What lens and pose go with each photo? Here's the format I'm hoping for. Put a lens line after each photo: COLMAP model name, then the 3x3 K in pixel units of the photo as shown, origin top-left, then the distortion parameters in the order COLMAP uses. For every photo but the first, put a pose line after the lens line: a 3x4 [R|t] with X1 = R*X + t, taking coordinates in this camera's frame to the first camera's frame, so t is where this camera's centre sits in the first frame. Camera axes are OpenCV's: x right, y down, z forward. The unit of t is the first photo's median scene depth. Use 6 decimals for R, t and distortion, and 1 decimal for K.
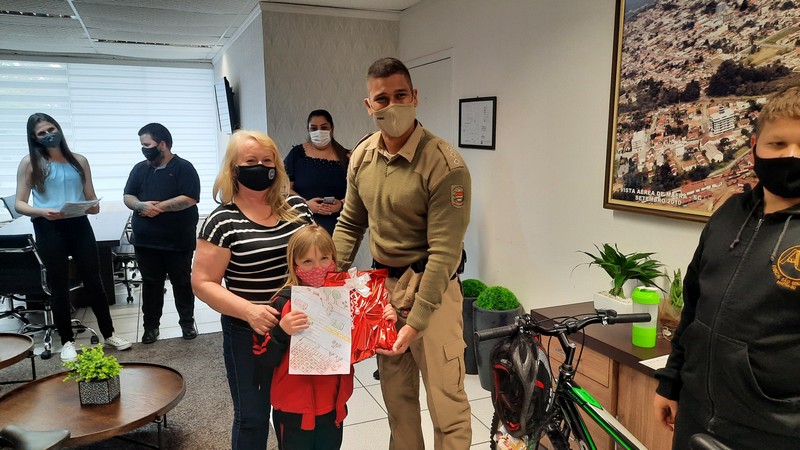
lens RADIAL K [[586.4, 0, 400.0], [0, 586.4, 225.0], [0, 0, 1]] dist [0.054231, -0.048774]
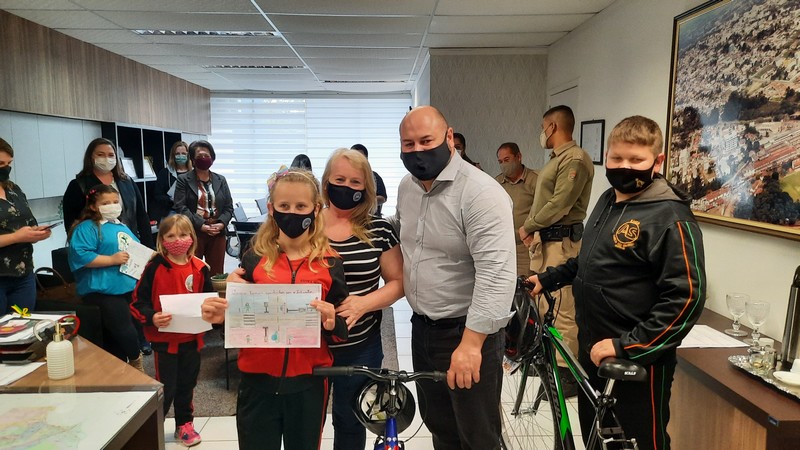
lens RADIAL K [[582.2, 0, 400.0], [0, 582.2, 225.0], [0, 0, 1]] dist [0.083026, -0.076777]
pose [[0.931212, 0.043842, -0.361830, 0.325012], [-0.054572, 0.998320, -0.019482, 0.050876], [0.360368, 0.037888, 0.932040, -0.327907]]
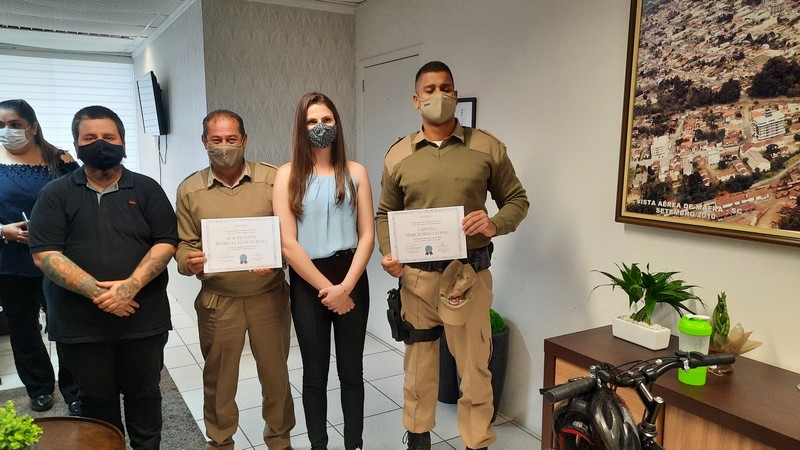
lens RADIAL K [[585.3, 0, 400.0], [0, 585.3, 225.0], [0, 0, 1]] dist [0.061198, -0.054916]
pose [[0.991146, -0.007804, 0.132549, -0.112291], [0.009125, 0.999915, -0.009362, -0.020333], [-0.132465, 0.010488, 0.991132, 0.173769]]
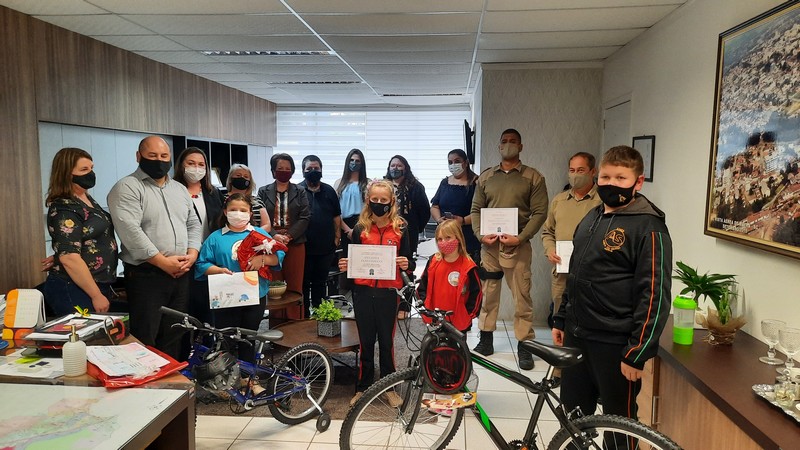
lens RADIAL K [[582.2, 0, 400.0], [0, 582.2, 225.0], [0, 0, 1]] dist [0.083026, -0.076777]
pose [[0.882438, 0.056587, -0.467013, 0.407265], [-0.078100, 0.996585, -0.026819, 0.033826], [0.463900, 0.060140, 0.883844, -0.334993]]
